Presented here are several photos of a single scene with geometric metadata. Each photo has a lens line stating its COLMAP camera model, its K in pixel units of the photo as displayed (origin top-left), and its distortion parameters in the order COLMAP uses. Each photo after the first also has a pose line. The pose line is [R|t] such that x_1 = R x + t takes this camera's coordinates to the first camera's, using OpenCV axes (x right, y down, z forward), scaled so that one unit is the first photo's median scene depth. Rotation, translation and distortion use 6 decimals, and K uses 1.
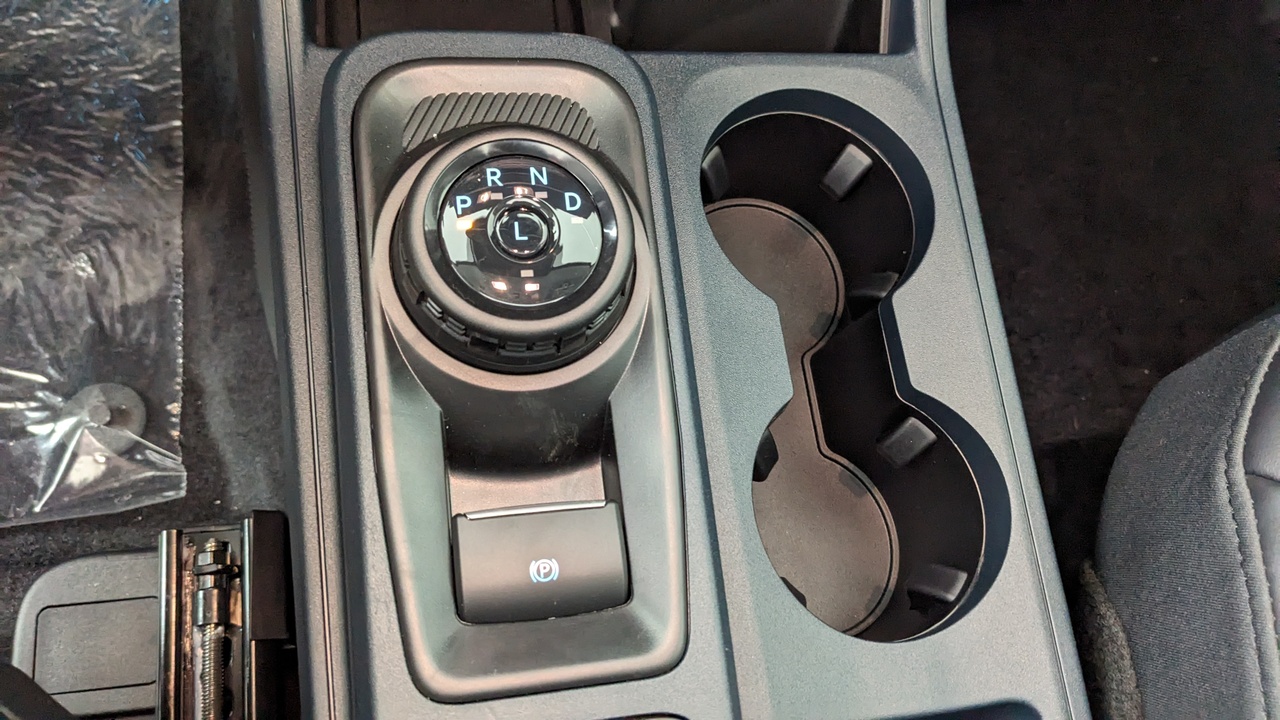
lens RADIAL K [[1011.5, 0, 640.0], [0, 1011.5, 360.0], [0, 0, 1]] dist [0.051113, -0.094241]
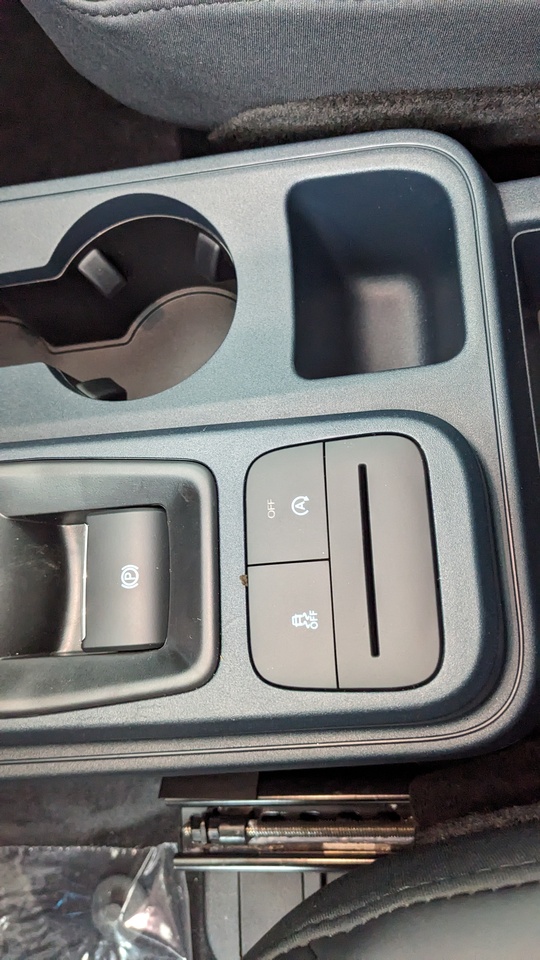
lens RADIAL K [[758.6, 0, 293.0], [0, 758.6, 473.7], [0, 0, 1]] dist [0.051113, -0.094241]
pose [[0.037357, -0.999293, 0.004193, 0.021494], [0.993697, 0.037591, 0.105612, 0.198932], [-0.105695, 0.000222, 0.994399, 0.046251]]
